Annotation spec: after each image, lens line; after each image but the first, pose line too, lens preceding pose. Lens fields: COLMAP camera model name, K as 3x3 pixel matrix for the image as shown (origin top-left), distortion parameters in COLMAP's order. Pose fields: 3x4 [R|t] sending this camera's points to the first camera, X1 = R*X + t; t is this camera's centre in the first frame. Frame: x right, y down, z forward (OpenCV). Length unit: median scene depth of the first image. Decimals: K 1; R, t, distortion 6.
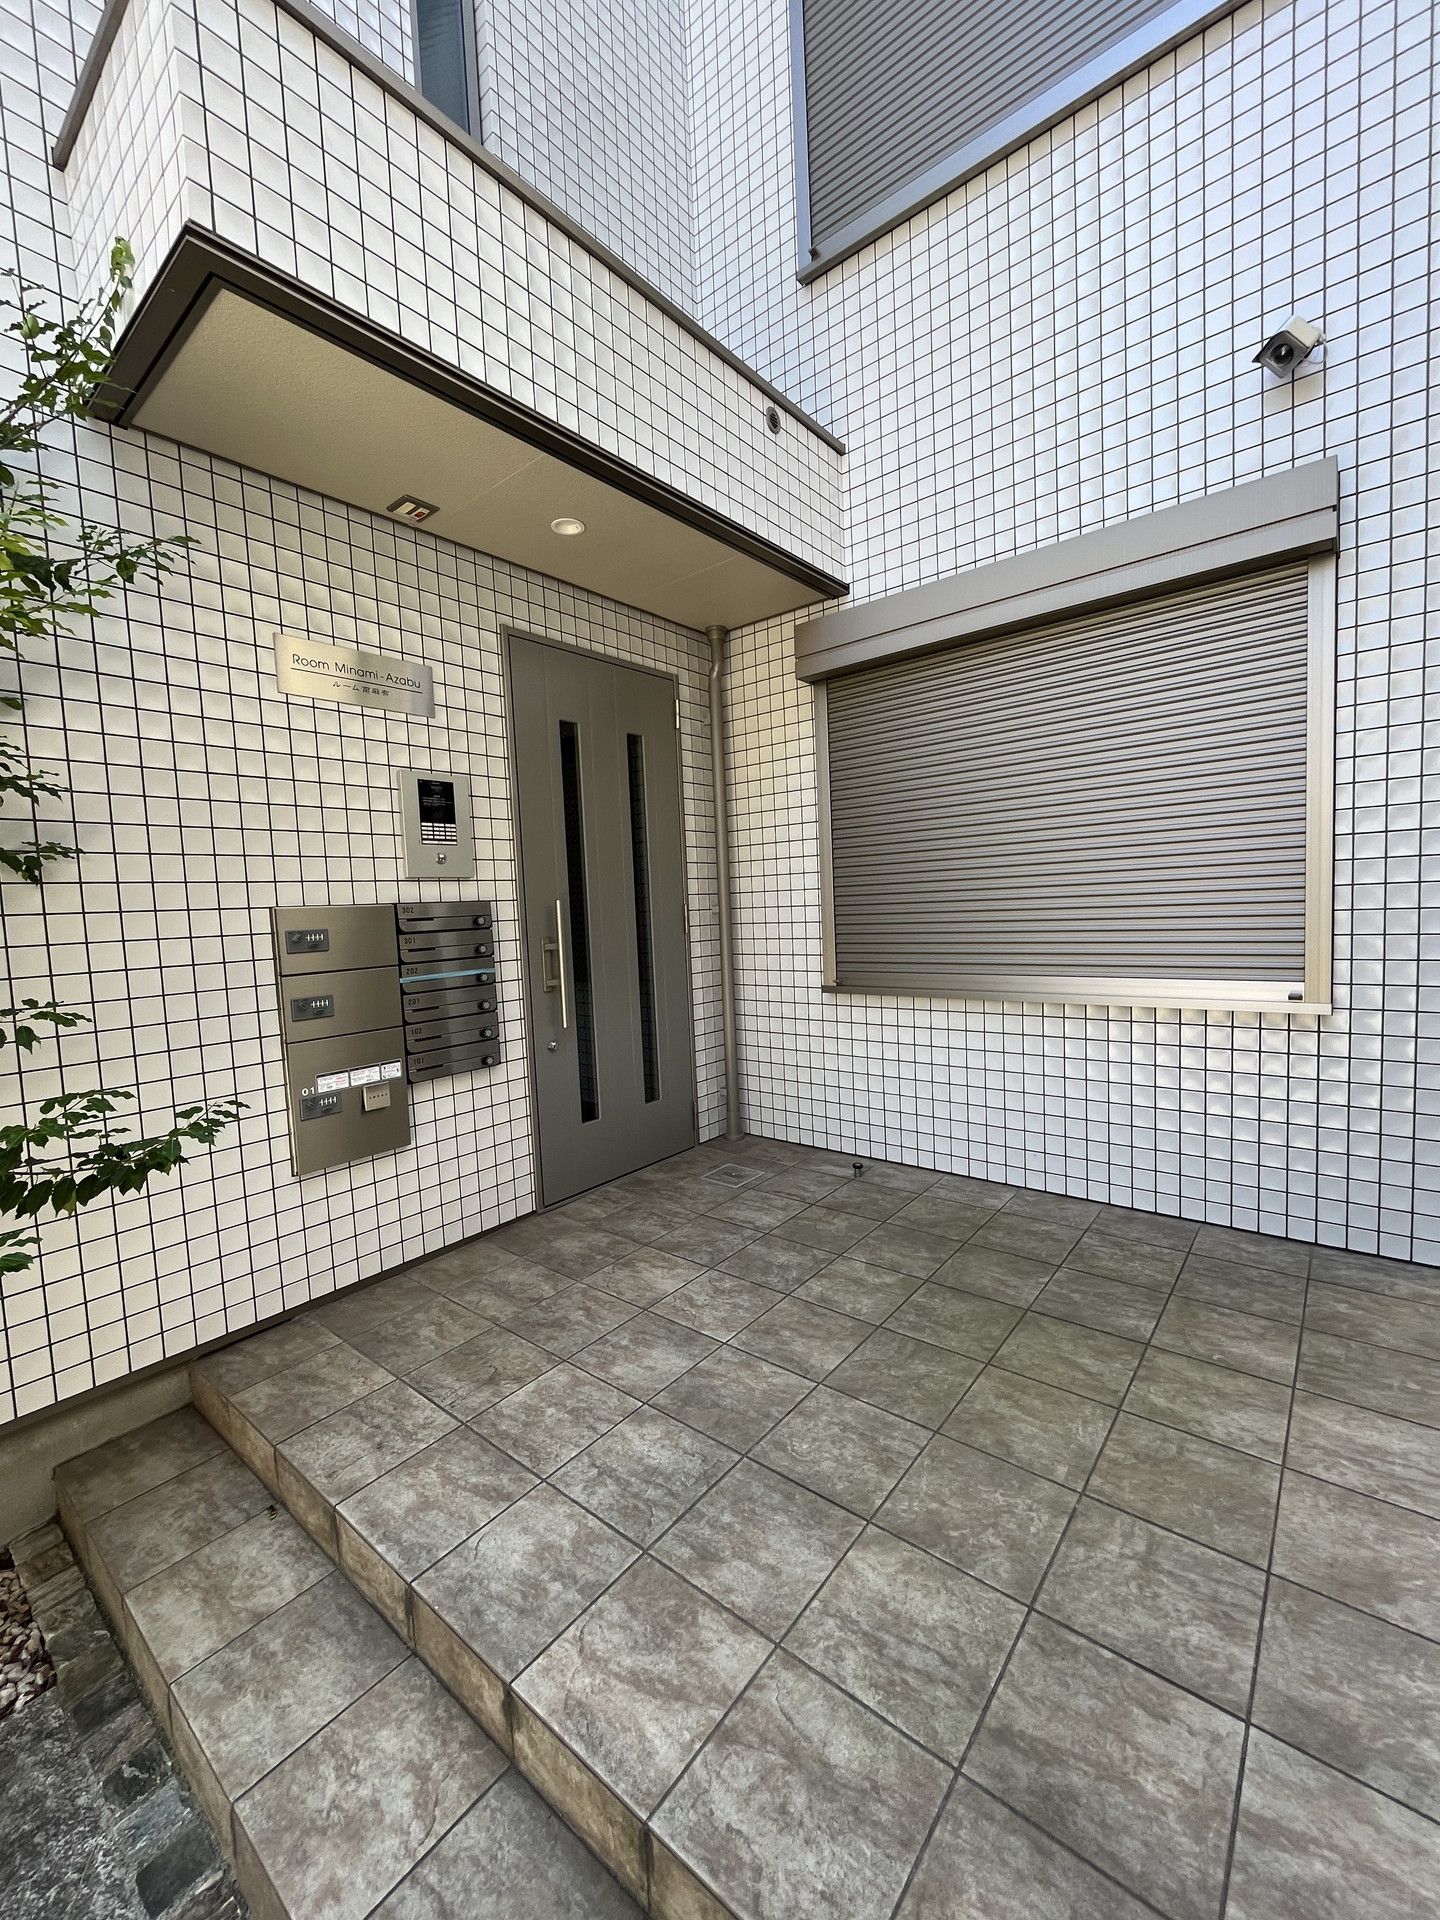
lens RADIAL K [[780.4, 0, 723.7], [0, 780.4, 959.8], [0, 0, 1]] dist [-0.001710, -0.000099]
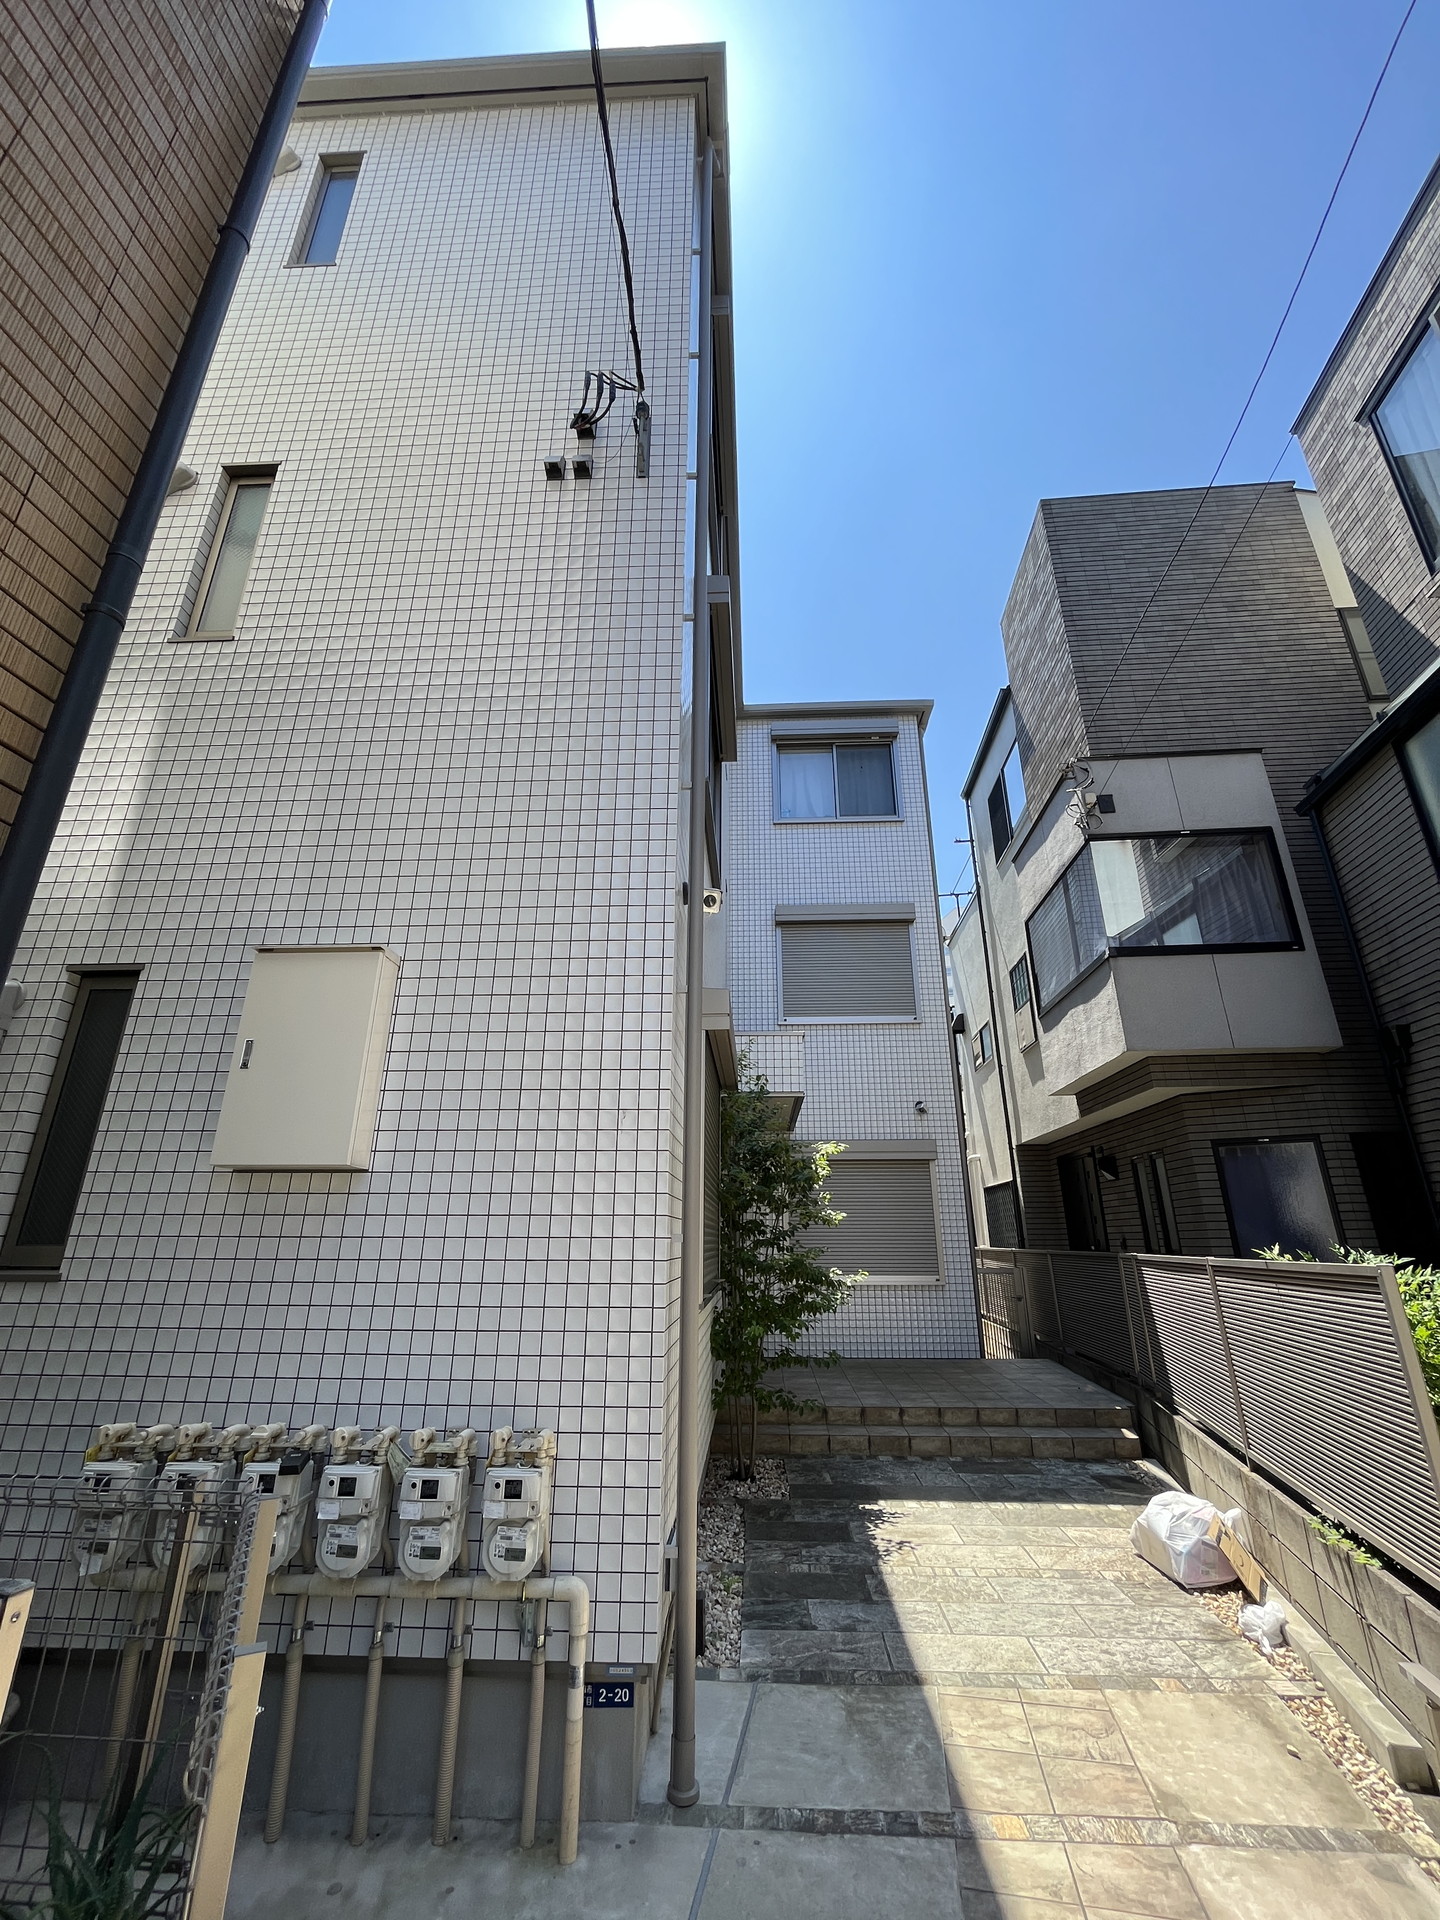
lens RADIAL K [[780.4, 0, 723.4], [0, 780.4, 958.6], [0, 0, 1]] dist [-0.001710, -0.000099]
pose [[0.798842, 0.245148, 0.549322, -2.262916], [0.008852, 0.908301, -0.418224, 0.187475], [-0.601476, 0.338958, 0.723418, -1.429605]]
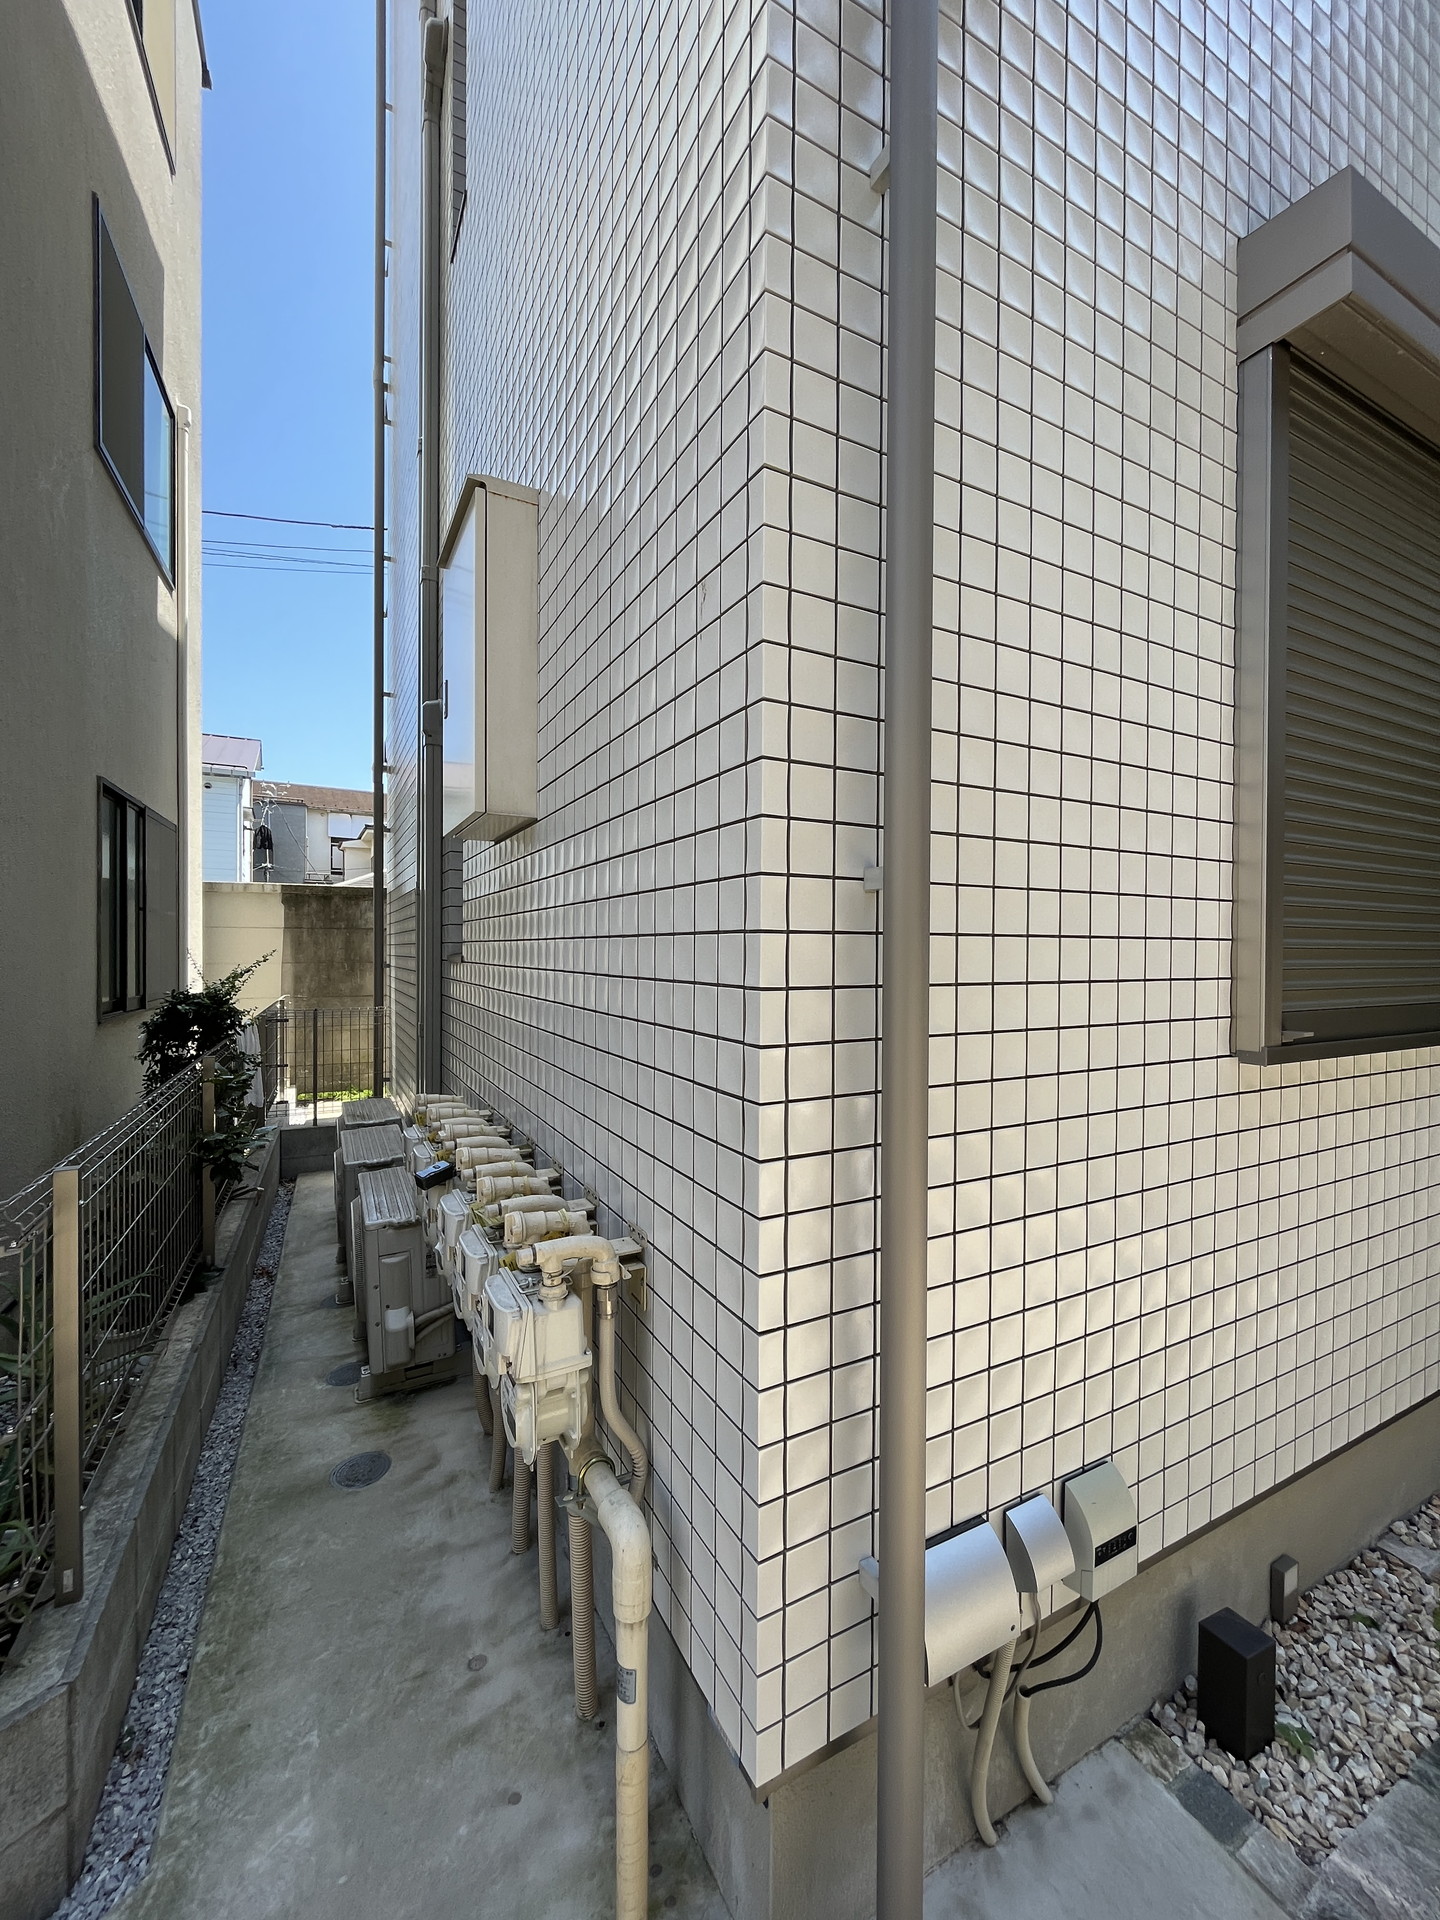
lens RADIAL K [[780.4, 0, 716.1], [0, 780.4, 956.8], [0, 0, 1]] dist [-0.001710, -0.000099]
pose [[0.921136, 0.050539, -0.385946, -1.505959], [-0.071739, 0.996592, -0.040719, 0.146286], [0.382573, 0.065195, 0.921622, -0.845006]]
